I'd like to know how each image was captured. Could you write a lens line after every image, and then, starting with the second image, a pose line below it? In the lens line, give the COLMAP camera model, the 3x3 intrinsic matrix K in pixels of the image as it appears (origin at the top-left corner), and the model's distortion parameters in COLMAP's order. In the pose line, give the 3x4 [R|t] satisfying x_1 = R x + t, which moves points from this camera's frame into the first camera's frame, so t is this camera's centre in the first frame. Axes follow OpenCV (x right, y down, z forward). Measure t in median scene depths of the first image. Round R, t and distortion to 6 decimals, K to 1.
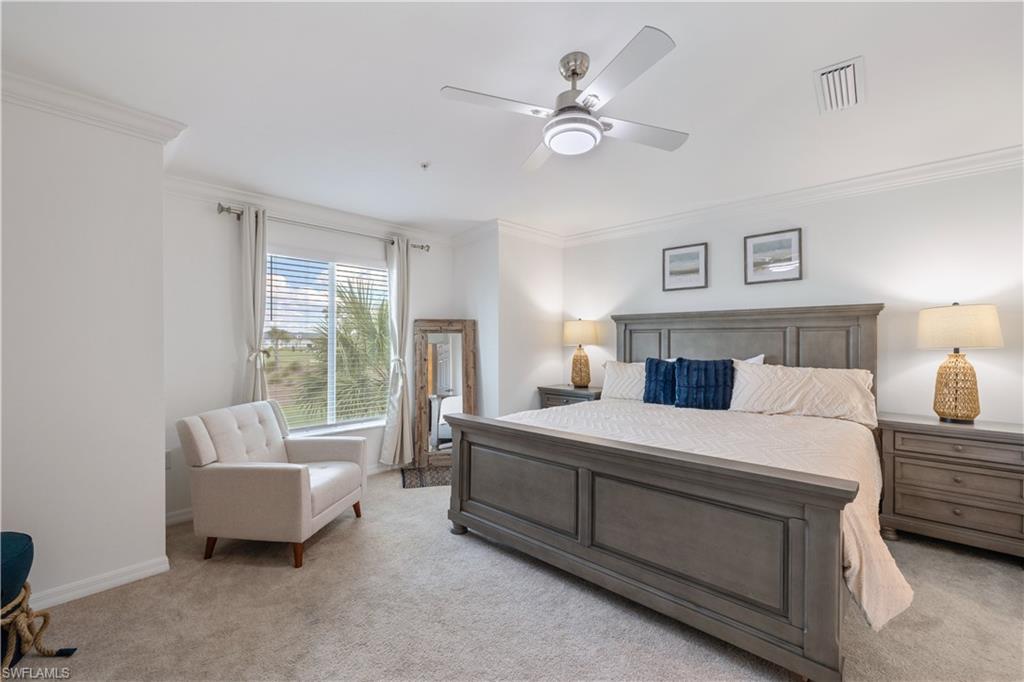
lens RADIAL K [[436.0, 0, 512.0], [0, 436.0, 341.0], [0, 0, 1]] dist [-0.000560, 0.000040]
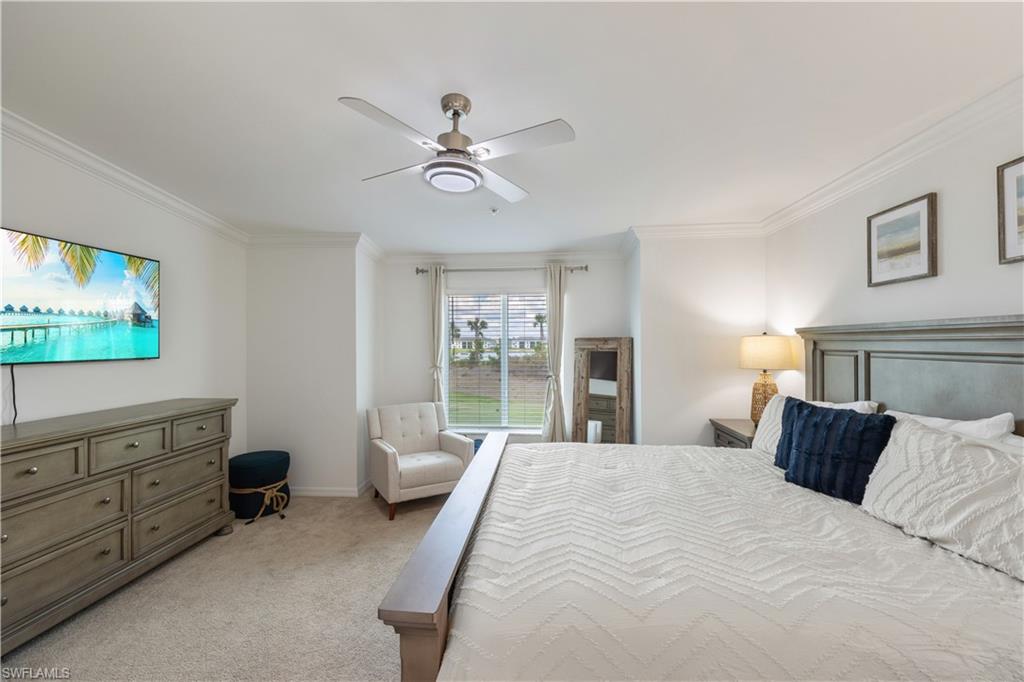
lens RADIAL K [[435.3, 0, 512.0], [0, 435.3, 341.0], [0, 0, 1]] dist [-0.000814, 0.000167]
pose [[0.615047, -0.006674, -0.788462, 0.543130], [0.004418, 0.999978, -0.005018, -0.041253], [0.788478, -0.000397, 0.615063, 0.255271]]
